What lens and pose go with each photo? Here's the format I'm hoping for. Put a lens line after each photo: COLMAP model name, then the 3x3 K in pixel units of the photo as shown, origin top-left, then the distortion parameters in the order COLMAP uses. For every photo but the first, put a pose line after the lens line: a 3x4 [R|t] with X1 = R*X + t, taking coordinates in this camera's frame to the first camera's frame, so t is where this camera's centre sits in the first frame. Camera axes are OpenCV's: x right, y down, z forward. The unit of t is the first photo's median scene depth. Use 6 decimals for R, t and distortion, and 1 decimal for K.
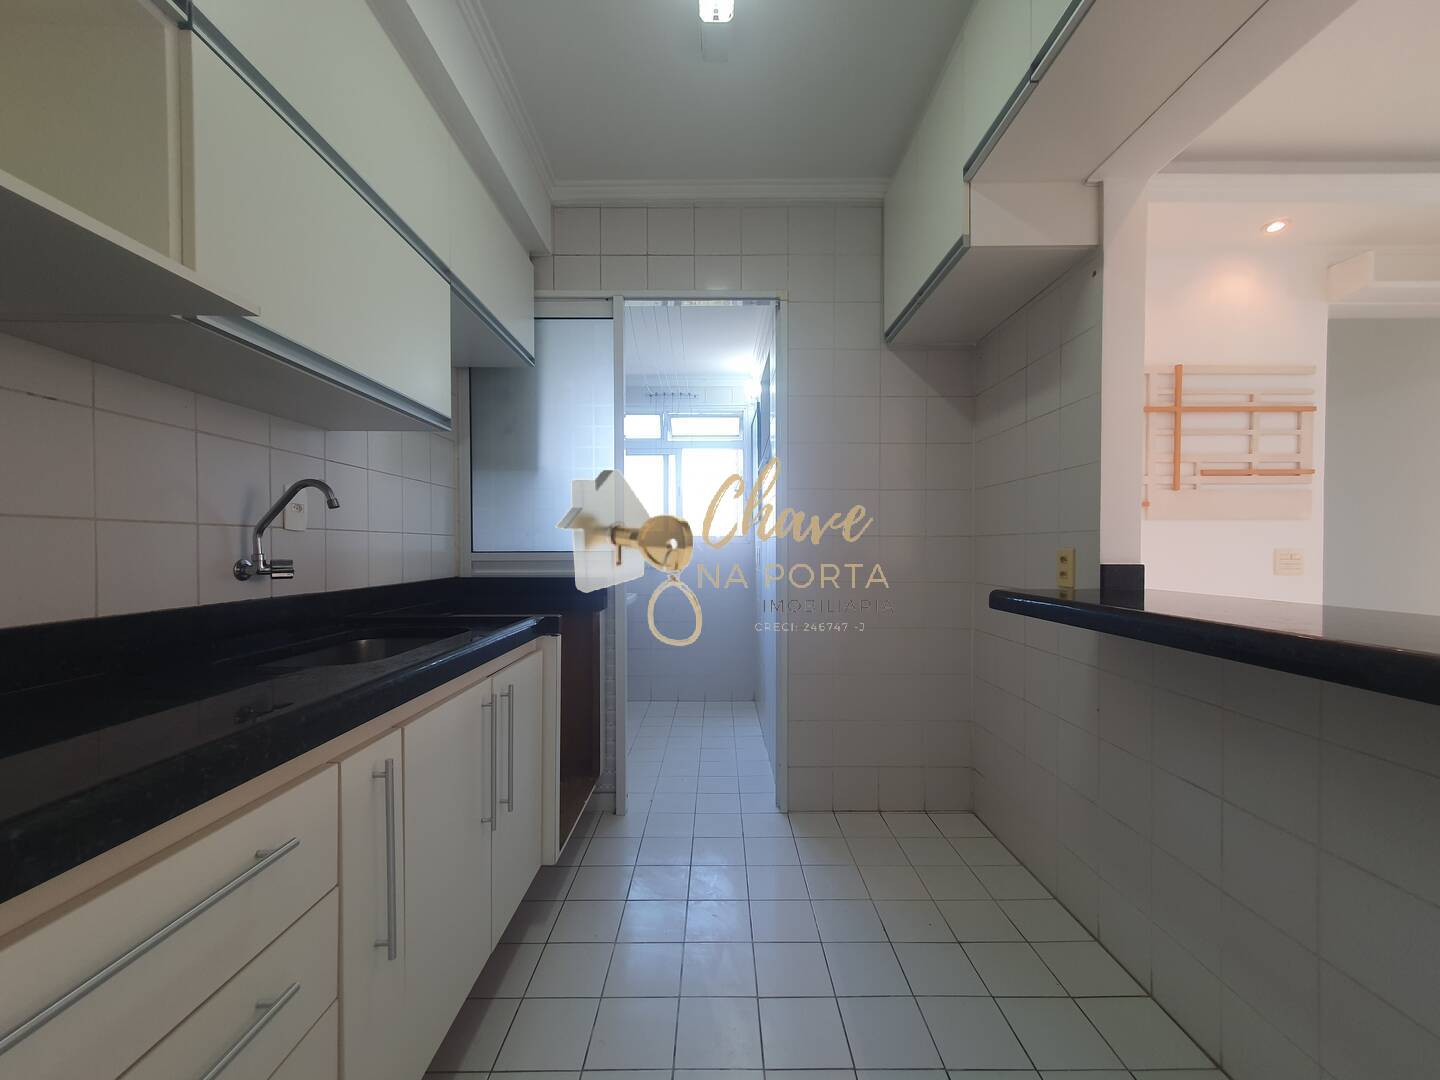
lens RADIAL K [[568.0, 0, 719.7], [0, 568.0, 556.2], [0, 0, 1]] dist [0.006529, -0.000603]
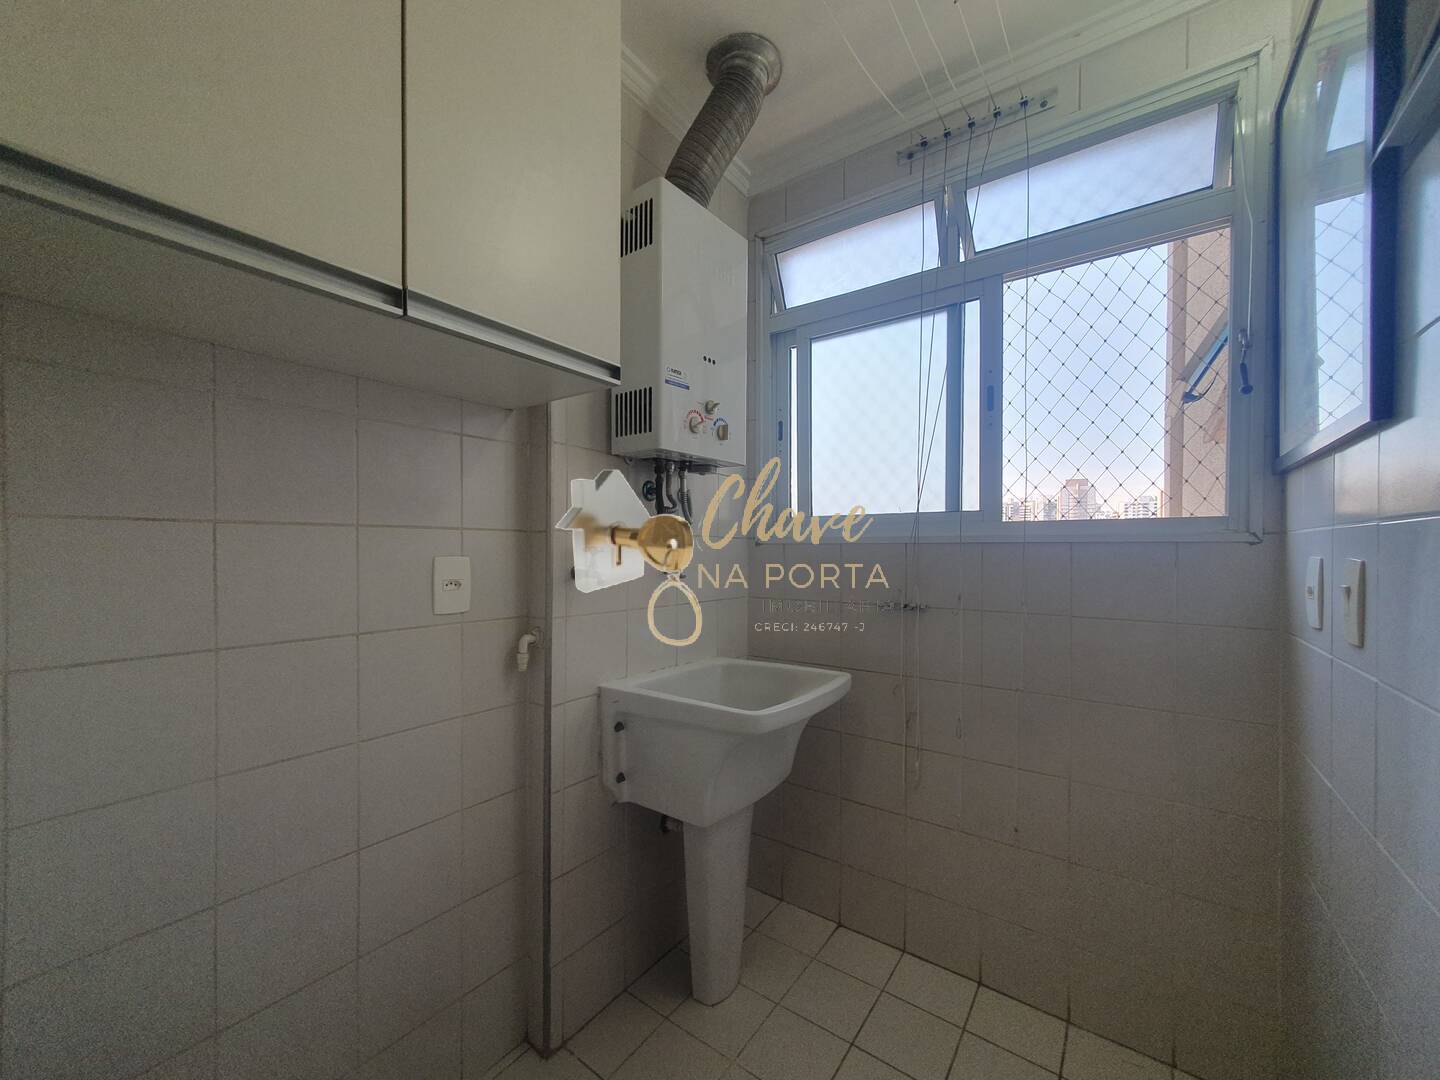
lens RADIAL K [[566.1, 0, 716.0], [0, 566.1, 563.2], [0, 0, 1]] dist [0.000304, -0.000130]
pose [[0.802763, 0.008036, -0.596244, 0.006198], [-0.011266, 0.999935, -0.001692, -0.013950], [0.596191, 0.008075, 0.802802, 1.272092]]
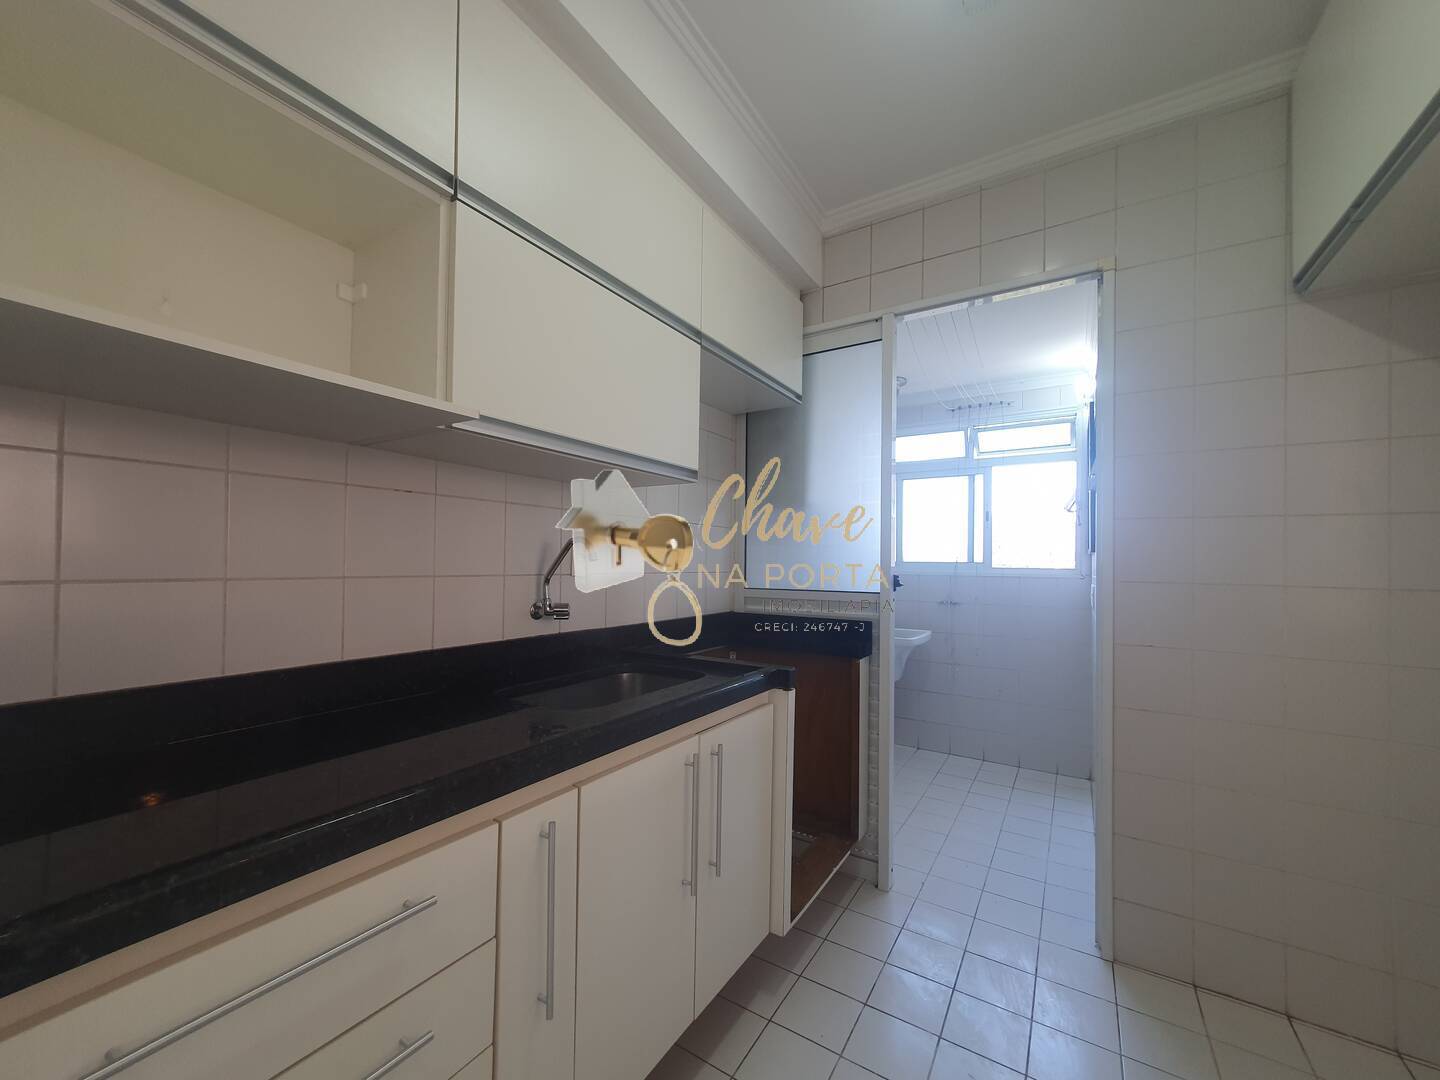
lens RADIAL K [[568.0, 0, 719.7], [0, 568.0, 556.2], [0, 0, 1]] dist [0.006529, -0.000603]
pose [[0.845741, 0.004857, -0.533572, 0.096043], [-0.021717, 0.999443, -0.025324, -0.045692], [0.533152, 0.033006, 0.845376, 0.109177]]
